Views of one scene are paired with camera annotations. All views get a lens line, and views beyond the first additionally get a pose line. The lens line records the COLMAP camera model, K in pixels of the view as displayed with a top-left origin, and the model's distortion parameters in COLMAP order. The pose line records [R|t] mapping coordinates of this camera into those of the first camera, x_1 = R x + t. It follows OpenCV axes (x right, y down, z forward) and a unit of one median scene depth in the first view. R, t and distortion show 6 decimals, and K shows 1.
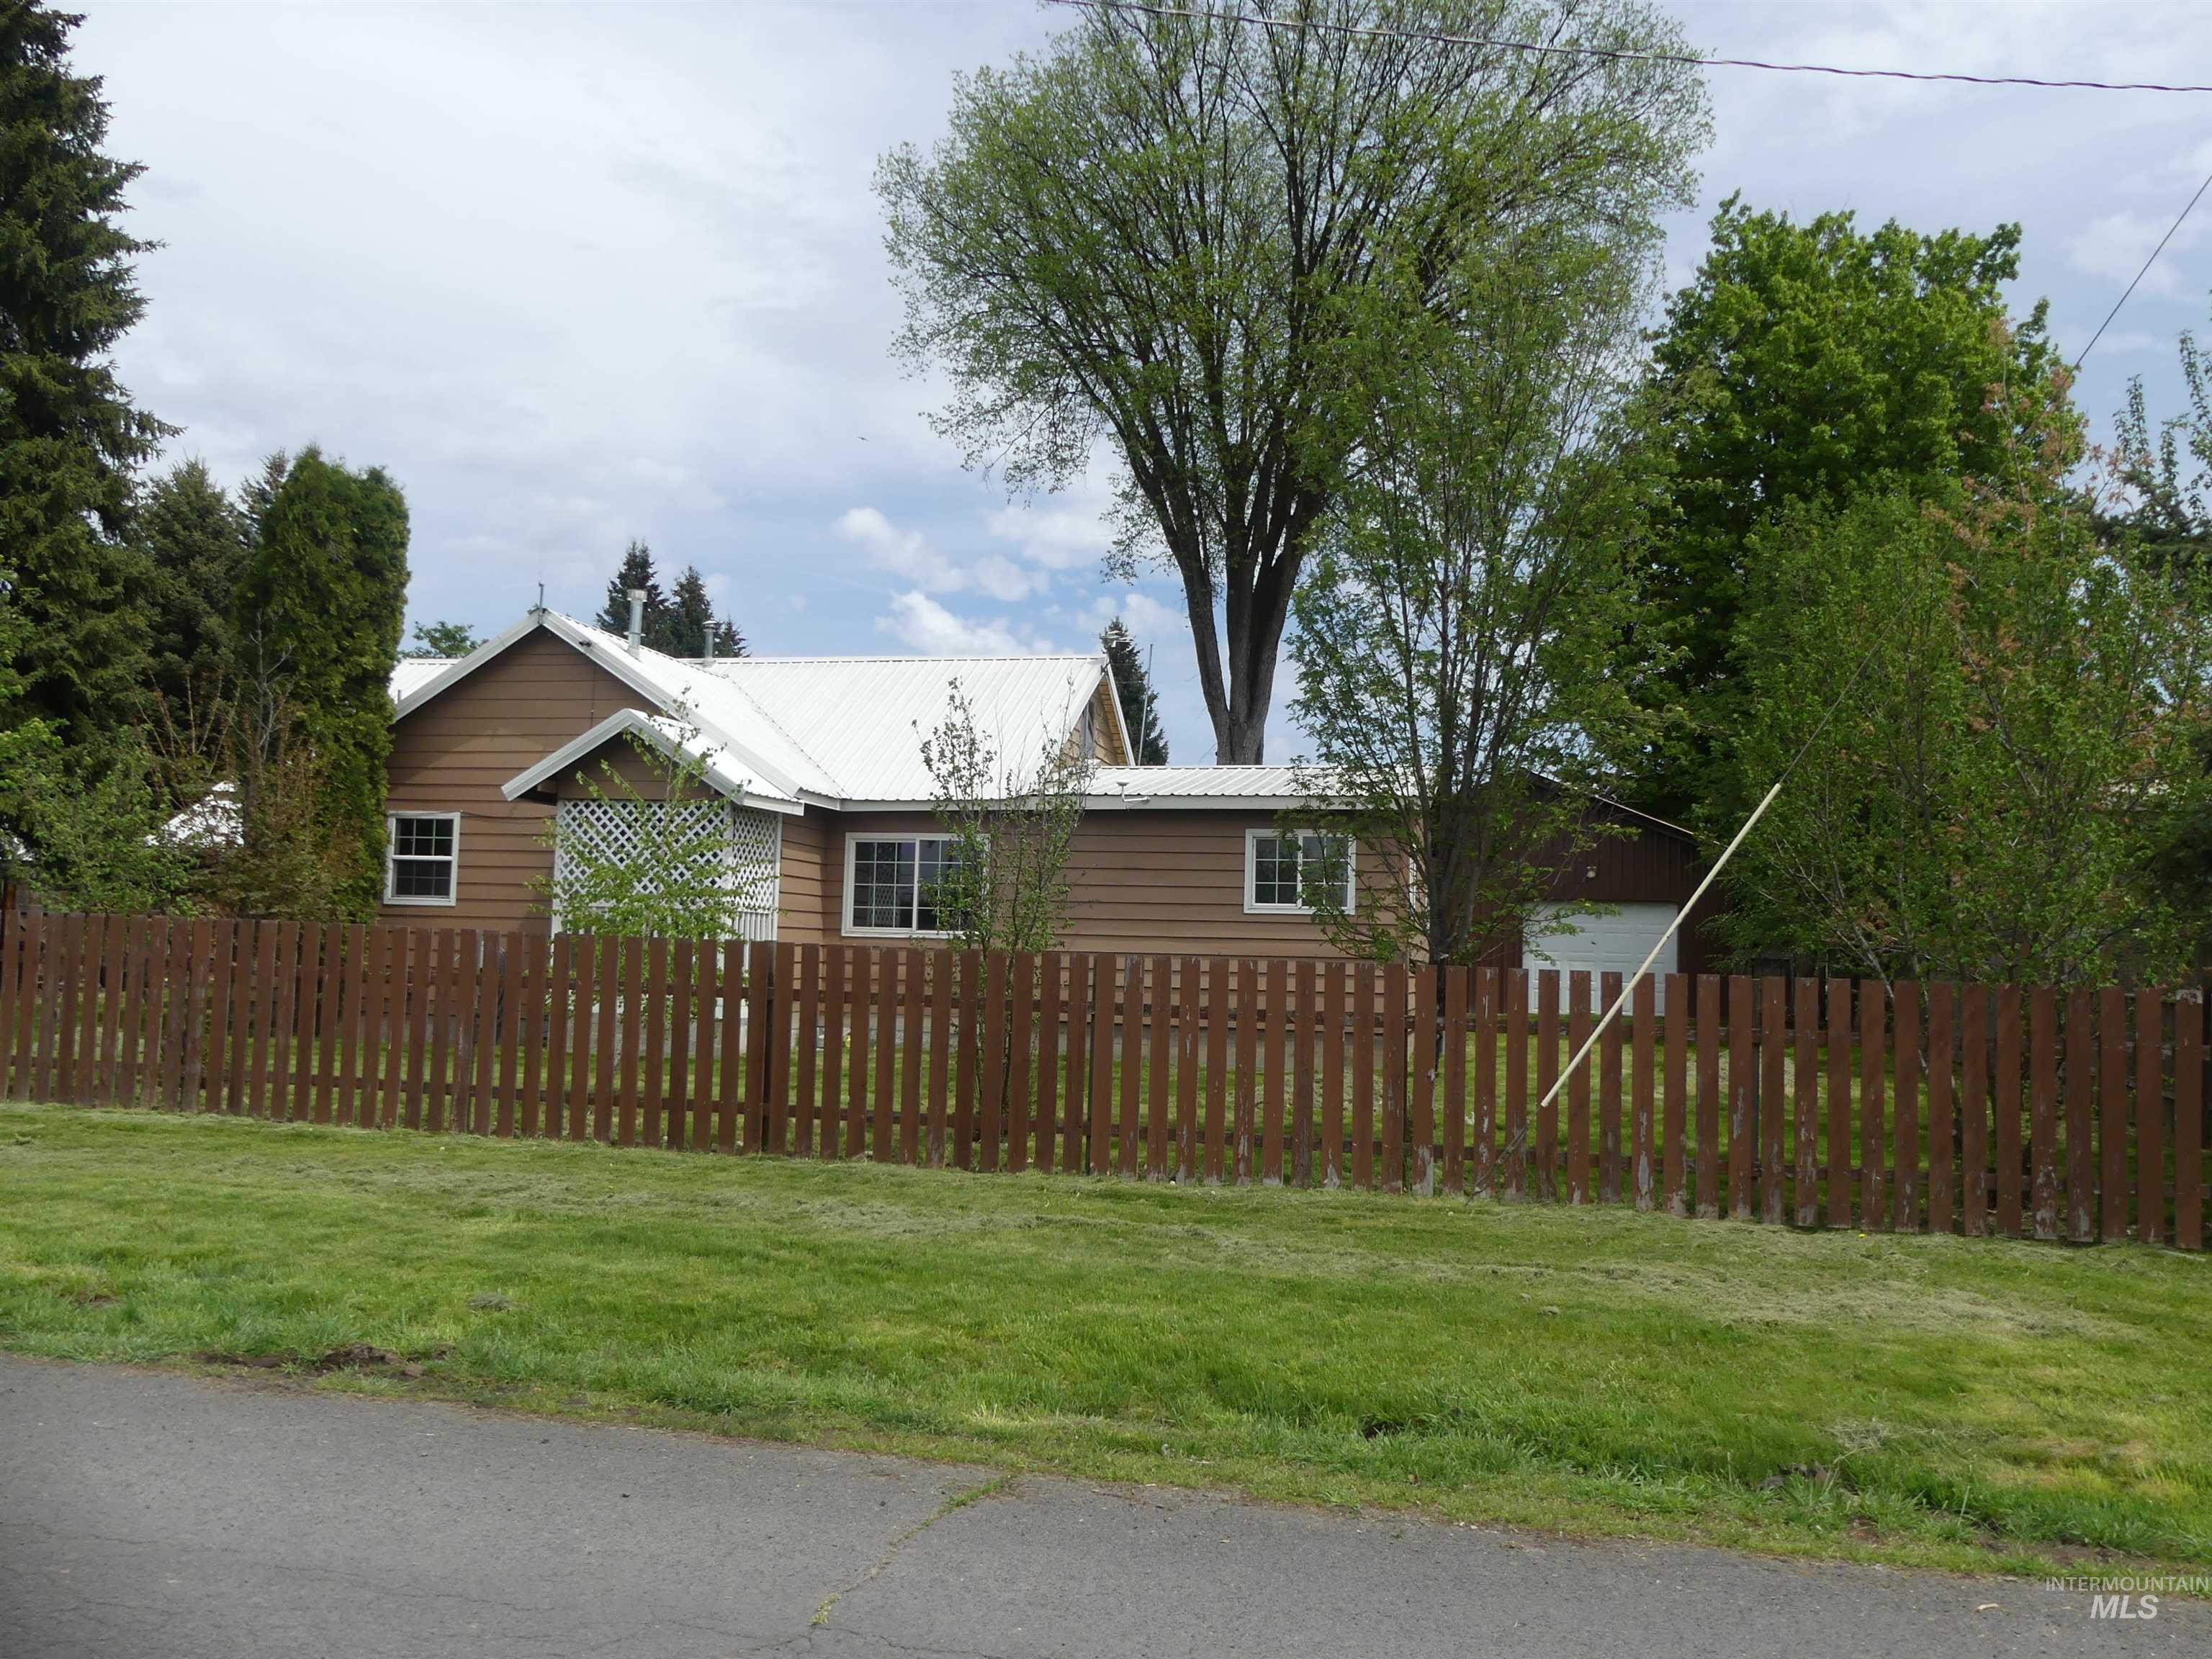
lens RADIAL K [[1705.2, 0, 1194.0], [0, 1705.2, 825.4], [0, 0, 1]] dist [-0.040722, 0.062189]
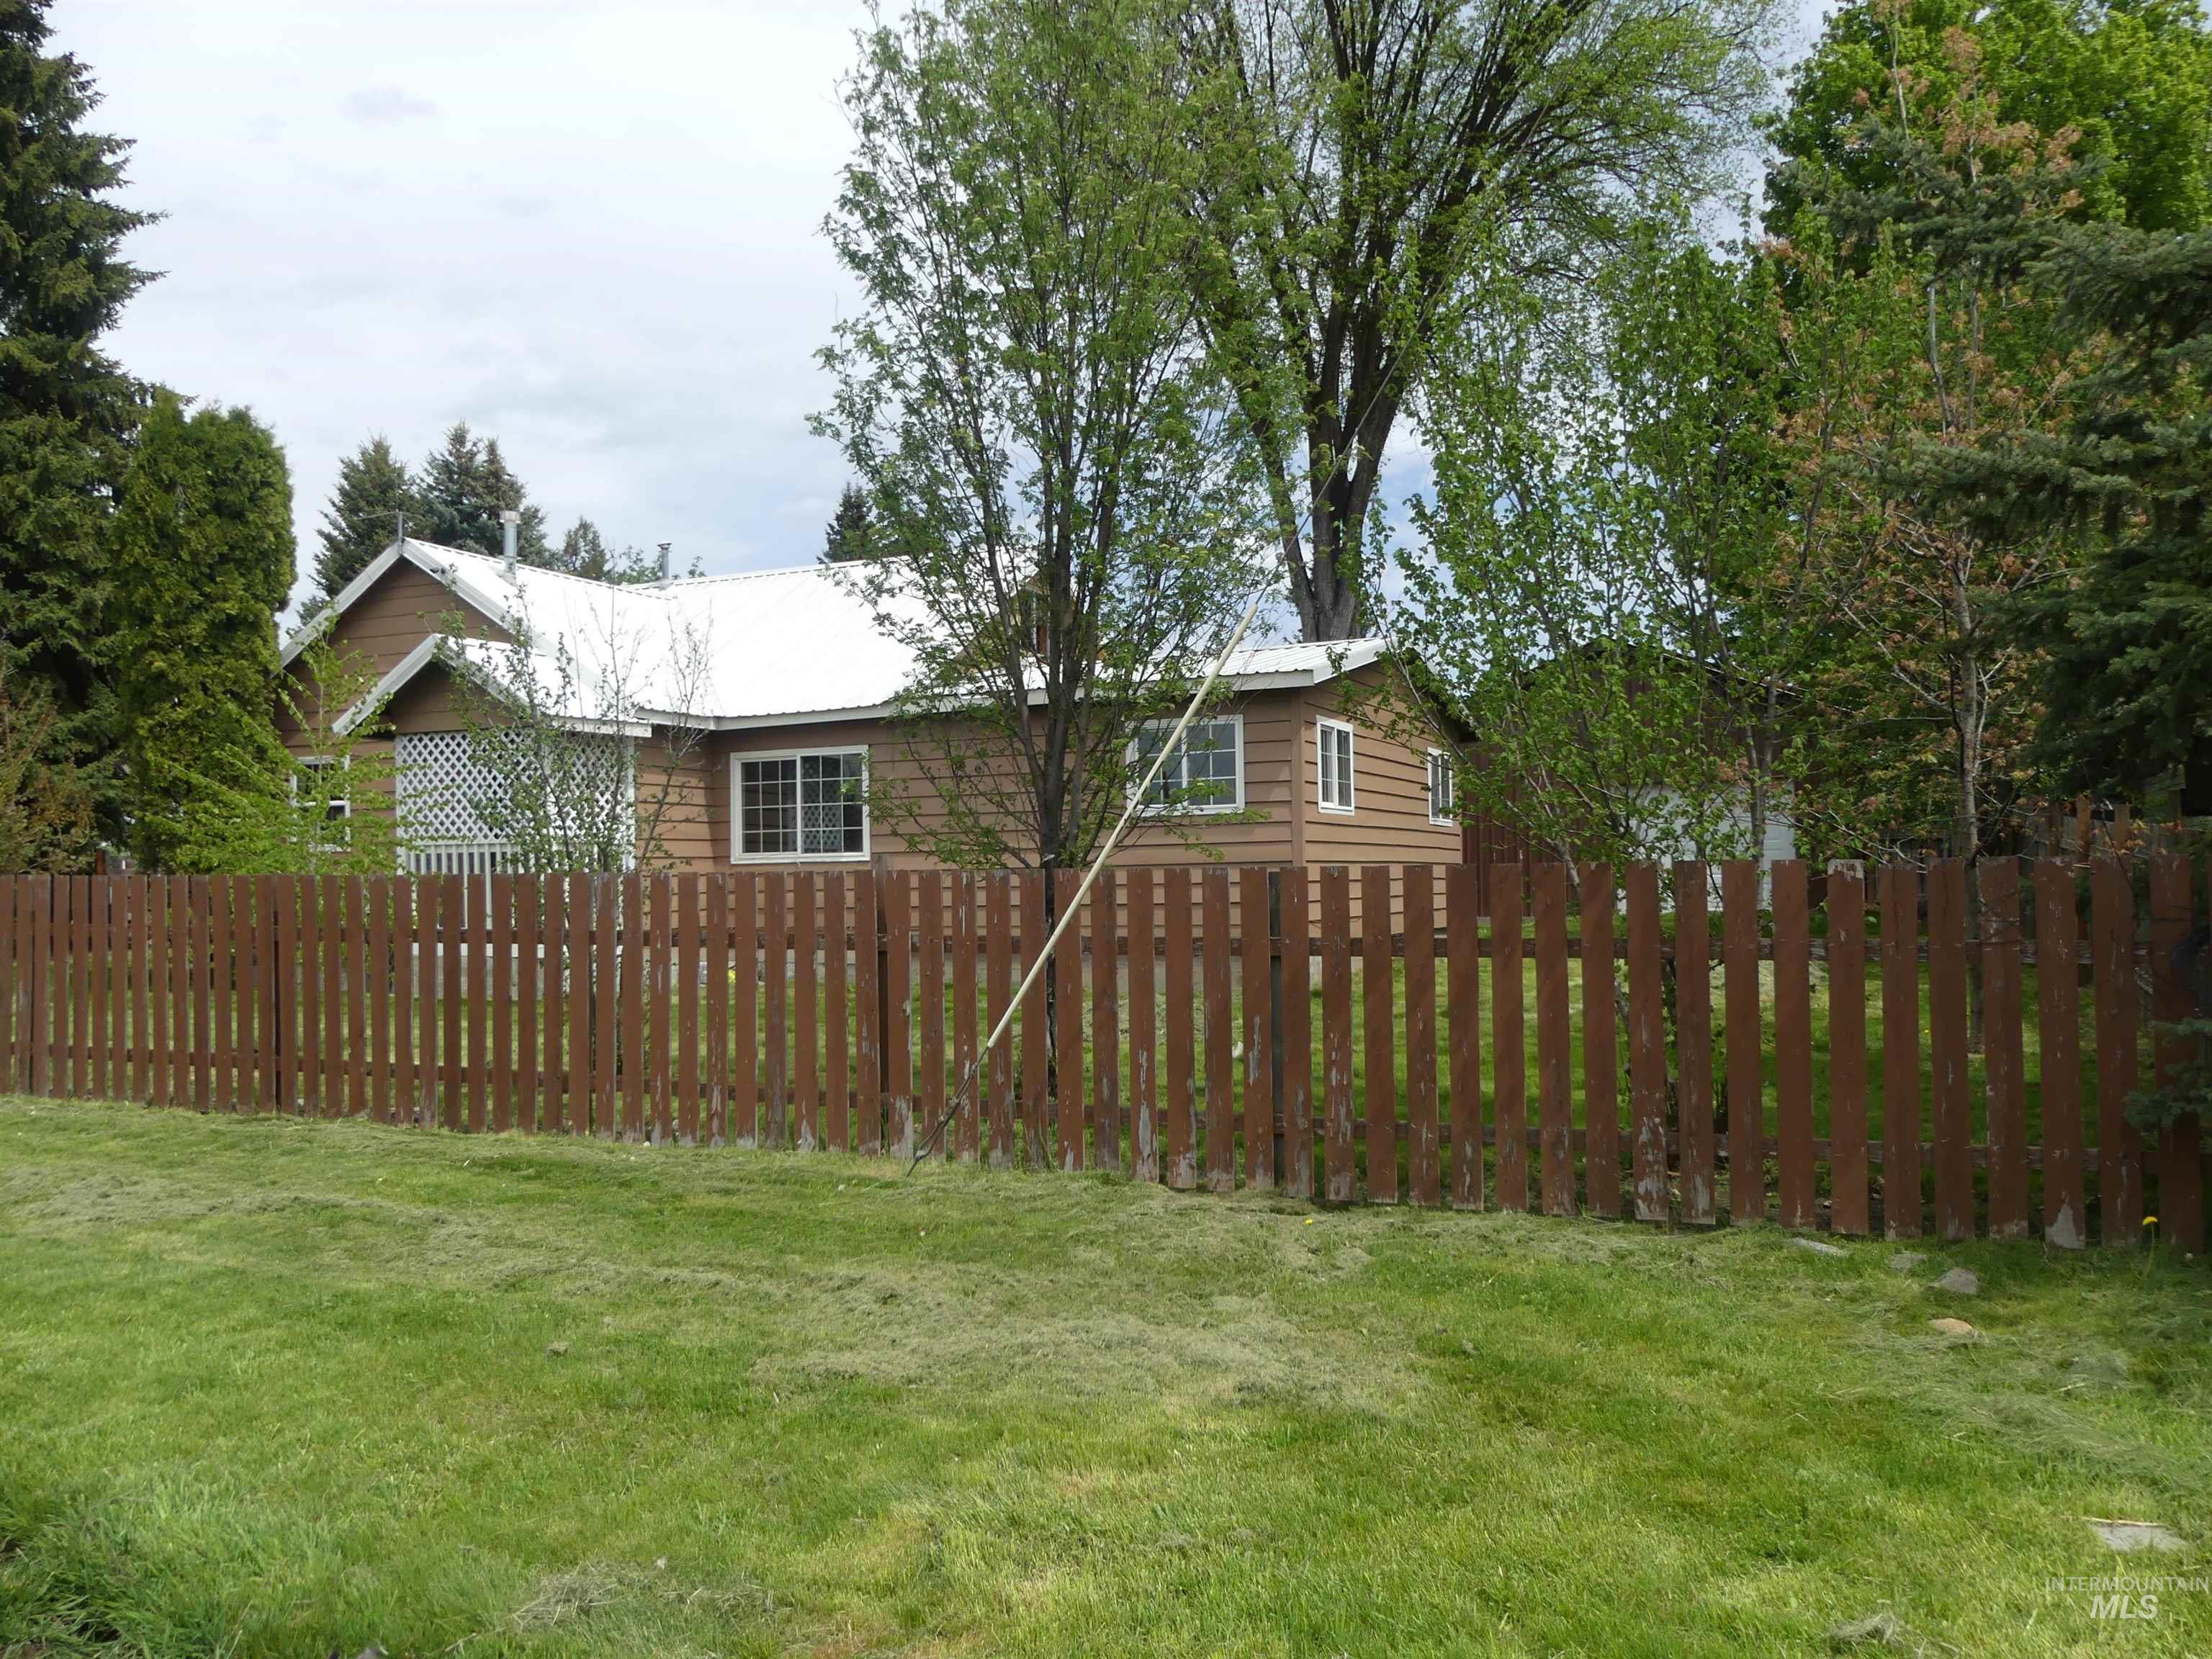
lens RADIAL K [[1705.2, 0, 1194.0], [0, 1705.2, 825.4], [0, 0, 1]] dist [-0.040722, 0.062189]
pose [[0.976500, -0.048235, -0.210052, 0.241953], [0.058233, 0.997433, 0.041673, 0.020116], [0.207503, -0.052926, 0.976802, 0.141520]]
